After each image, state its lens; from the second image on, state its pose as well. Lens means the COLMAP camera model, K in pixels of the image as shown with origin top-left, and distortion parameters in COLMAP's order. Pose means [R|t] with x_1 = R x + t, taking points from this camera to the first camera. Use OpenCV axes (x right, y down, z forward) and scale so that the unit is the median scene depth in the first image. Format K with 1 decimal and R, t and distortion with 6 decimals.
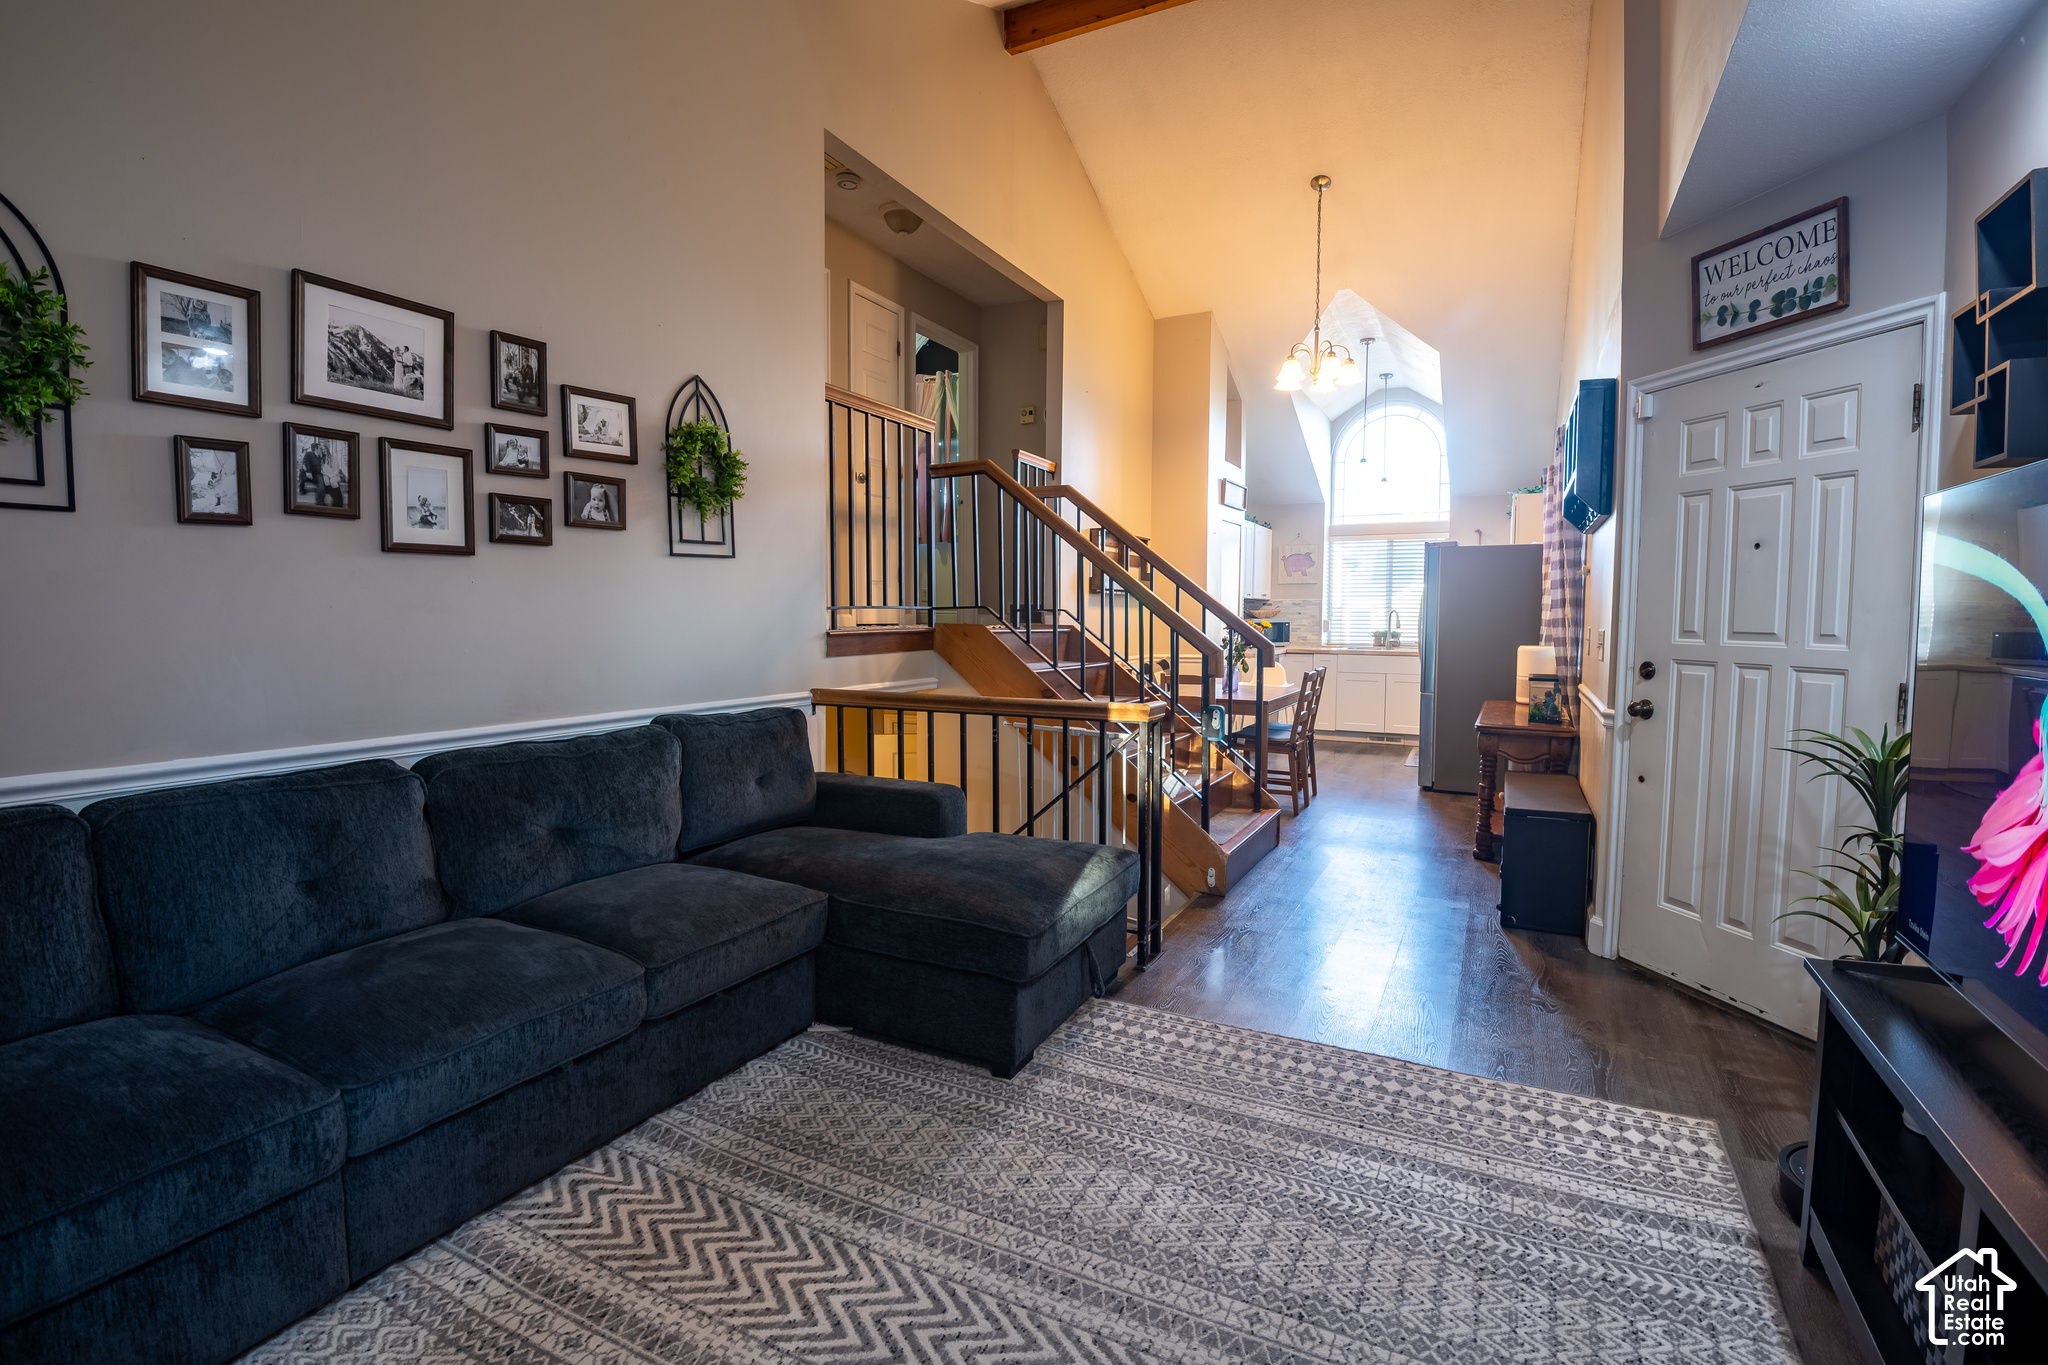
lens RADIAL K [[951.2, 0, 1022.3], [0, 951.2, 677.2], [0, 0, 1]] dist [-0.002566, -0.019111]
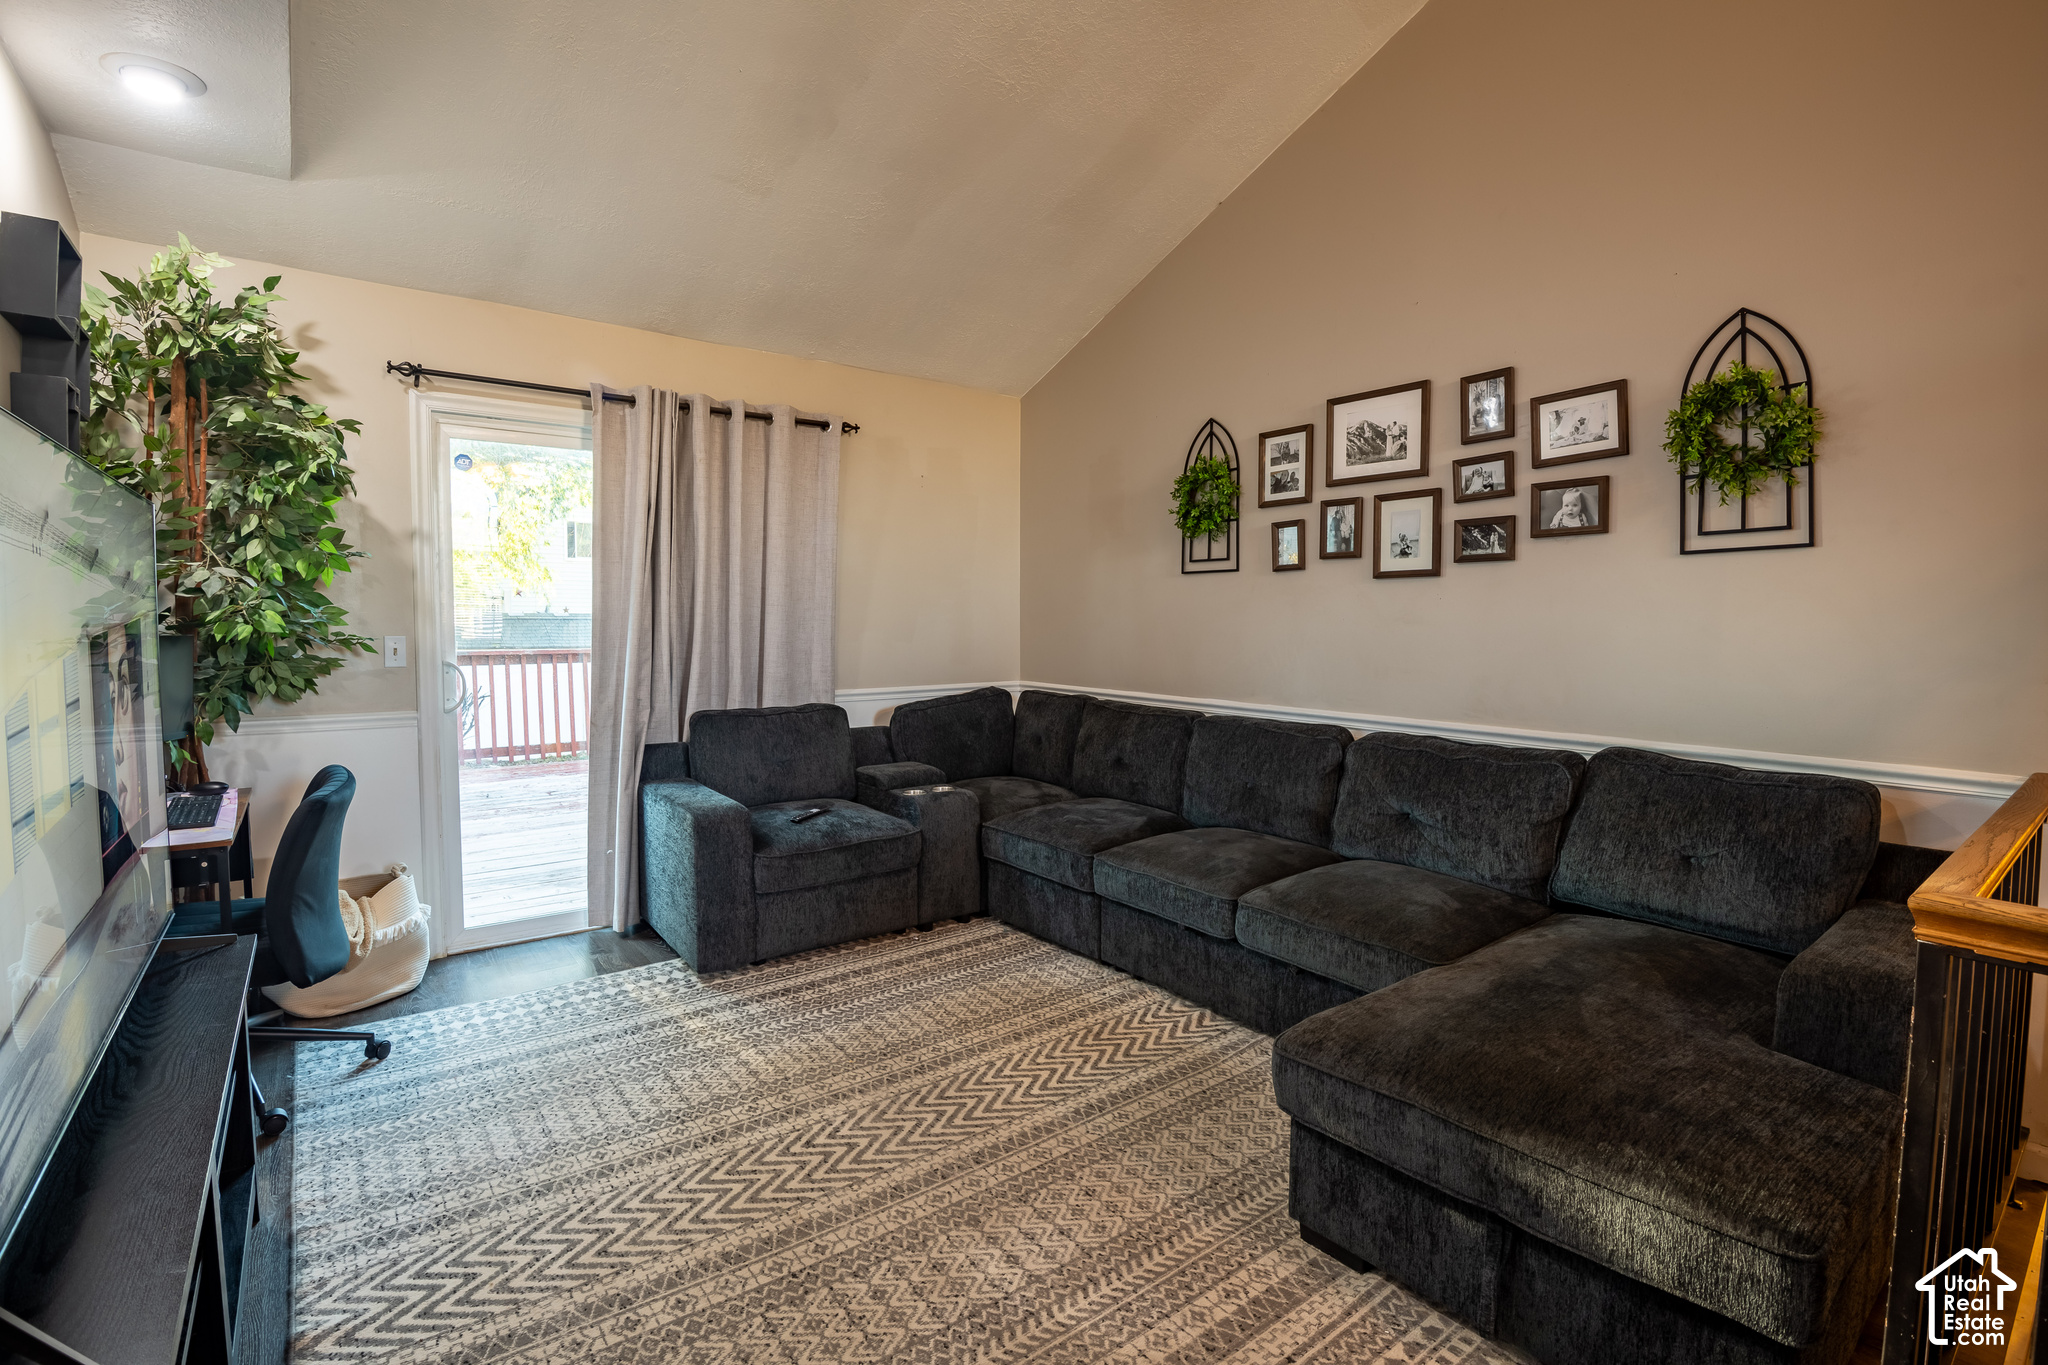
lens RADIAL K [[930.6, 0, 1024.0], [0, 930.6, 682.5], [0, 0, 1]] dist [-0.000372, -0.018049]
pose [[-0.426669, 0.055733, -0.902689, 0.750084], [-0.069193, 0.993162, 0.094024, -0.073906], [0.901757, 0.102577, -0.419895, 1.100825]]
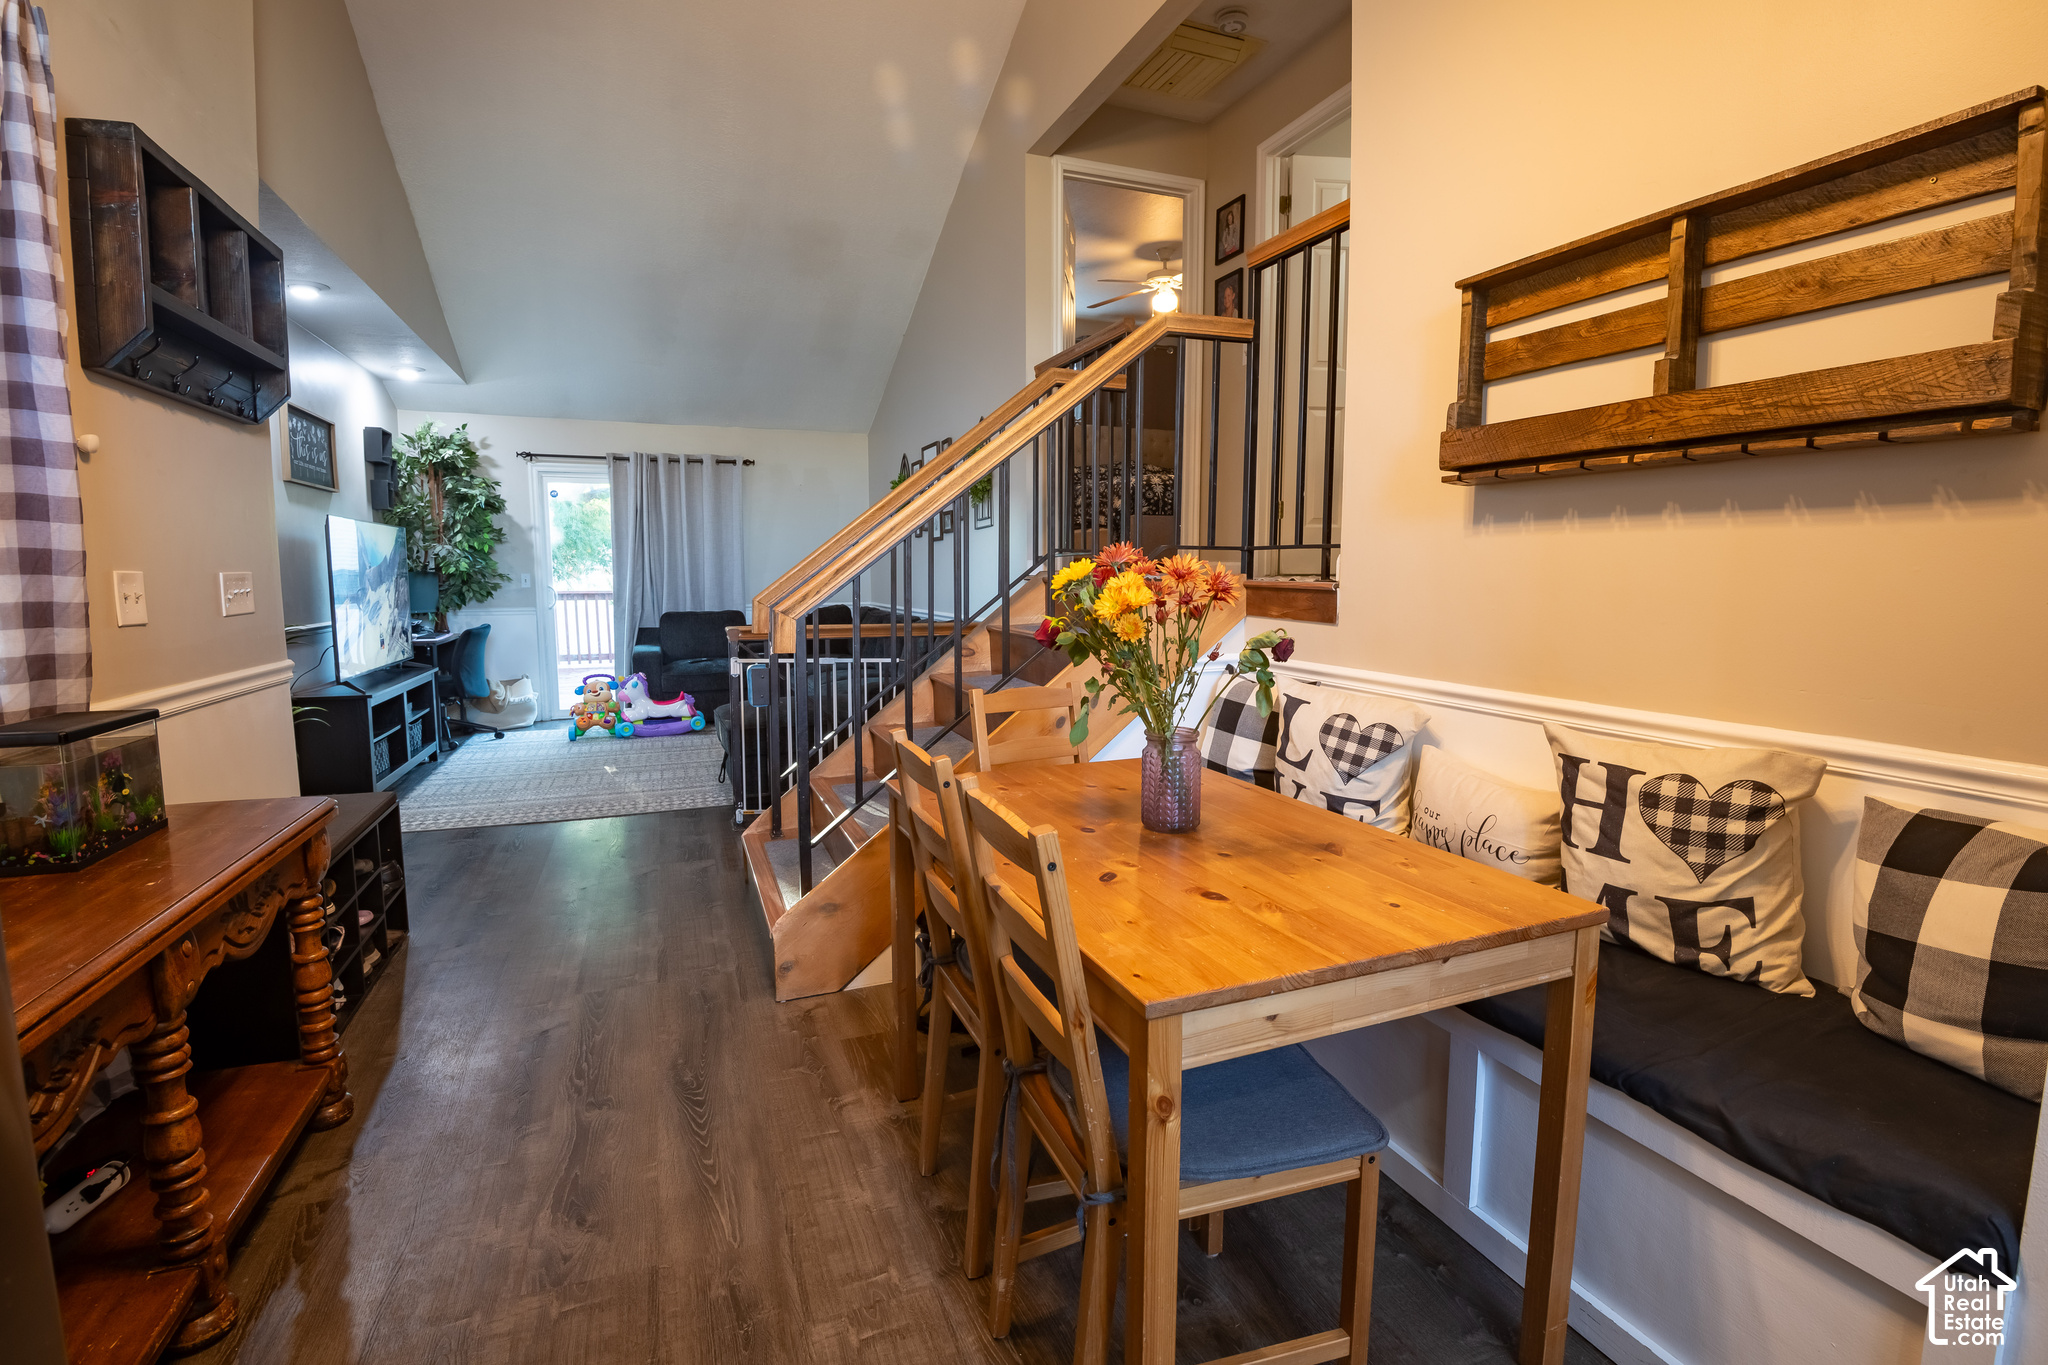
lens RADIAL K [[930.6, 0, 1024.0], [0, 930.6, 682.5], [0, 0, 1]] dist [-0.000372, -0.018049]
pose [[-0.653091, 0.085273, -0.752463, 0.993531], [-0.053624, 0.985938, 0.158275, -0.129116], [0.755378, 0.143718, -0.639335, 2.167776]]
